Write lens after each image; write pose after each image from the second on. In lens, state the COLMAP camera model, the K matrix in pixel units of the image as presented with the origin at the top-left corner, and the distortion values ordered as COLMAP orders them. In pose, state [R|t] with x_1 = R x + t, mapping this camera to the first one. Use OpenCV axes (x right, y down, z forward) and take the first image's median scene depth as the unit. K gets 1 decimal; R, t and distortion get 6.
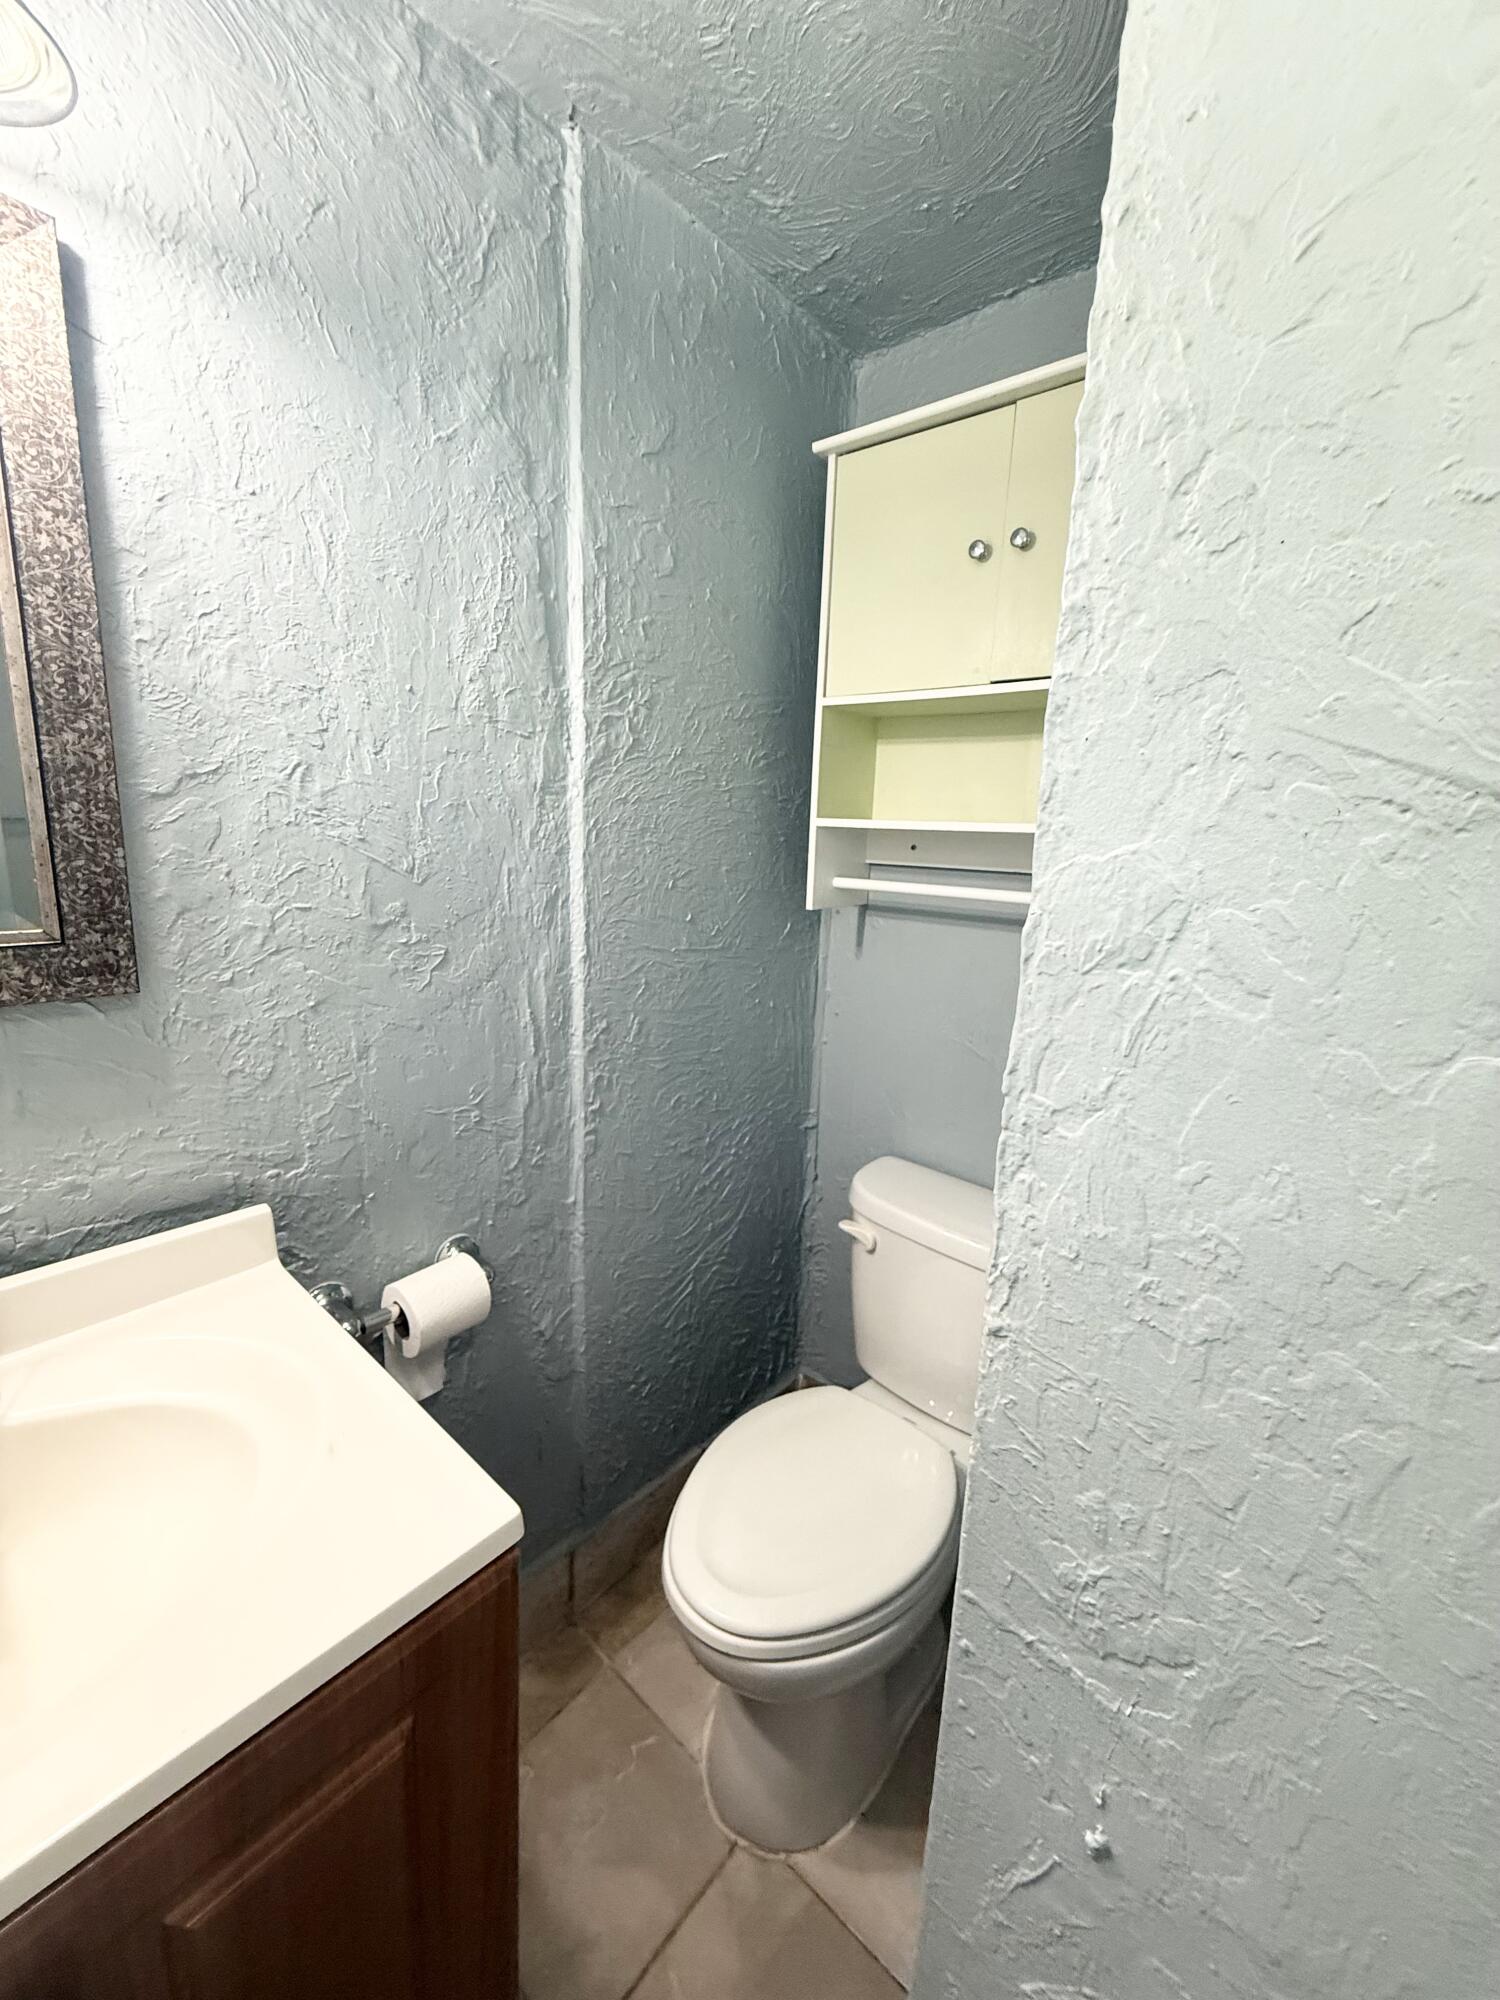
lens RADIAL K [[800.0, 0, 749.1], [0, 800.0, 997.0], [0, 0, 1]] dist [0.000645, -0.000120]
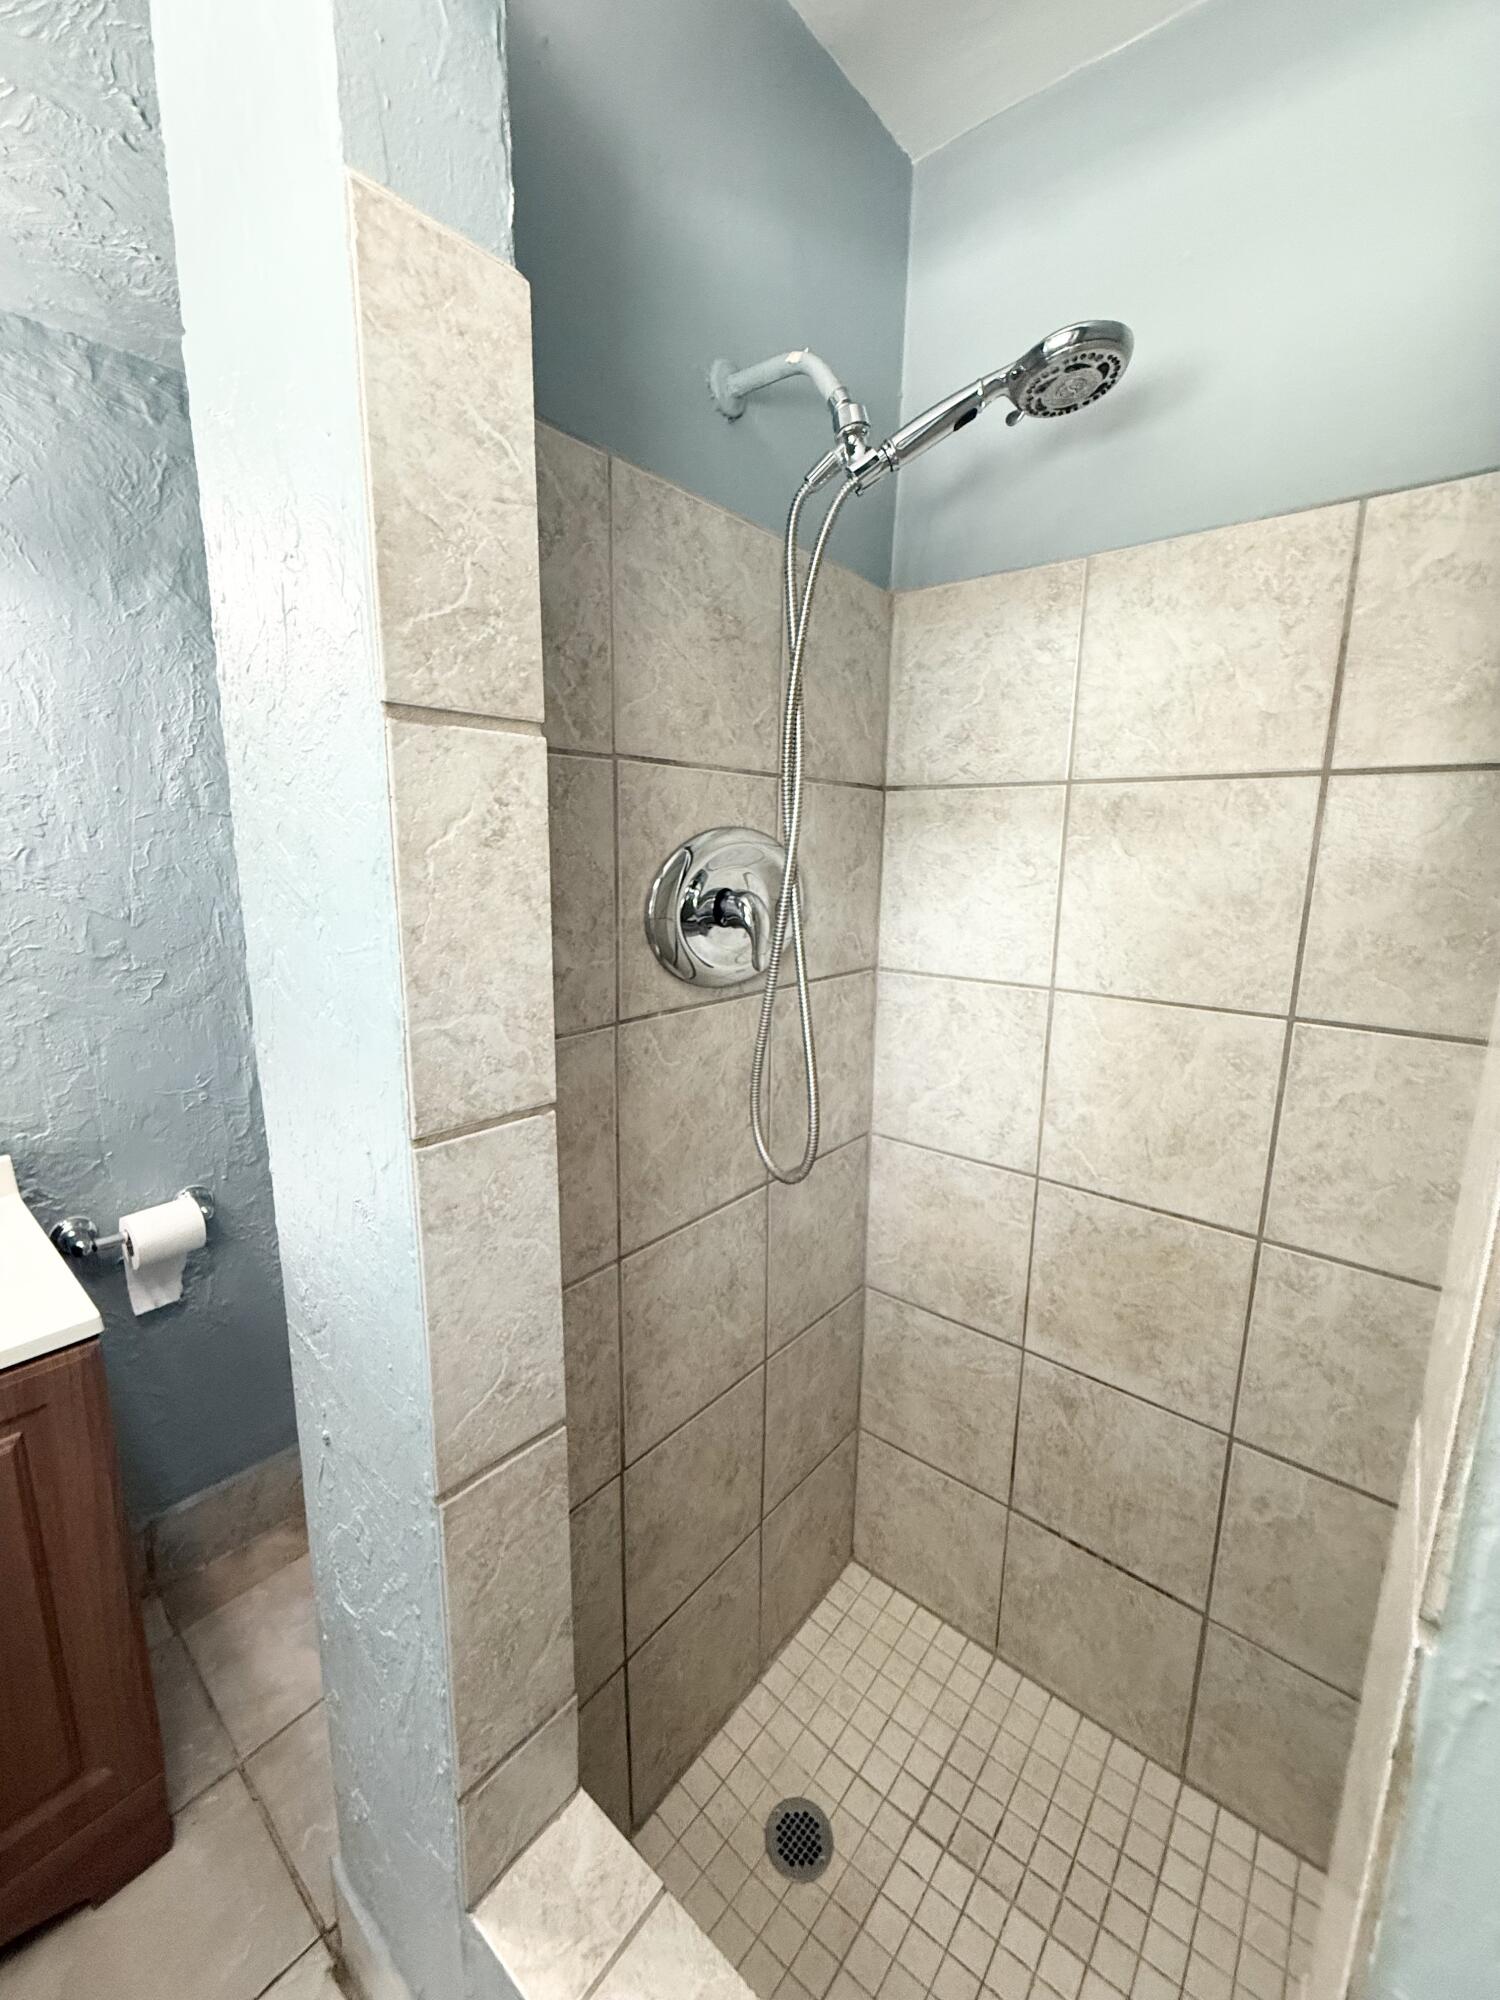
lens RADIAL K [[800.0, 0, 749.5], [0, 800.0, 997.2], [0, 0, 1]] dist [0.000645, -0.000120]
pose [[0.999381, -0.031678, 0.015297, 0.670204], [0.031845, 0.999434, -0.010837, 0.031362], [-0.014945, 0.011317, 0.999824, -0.430523]]
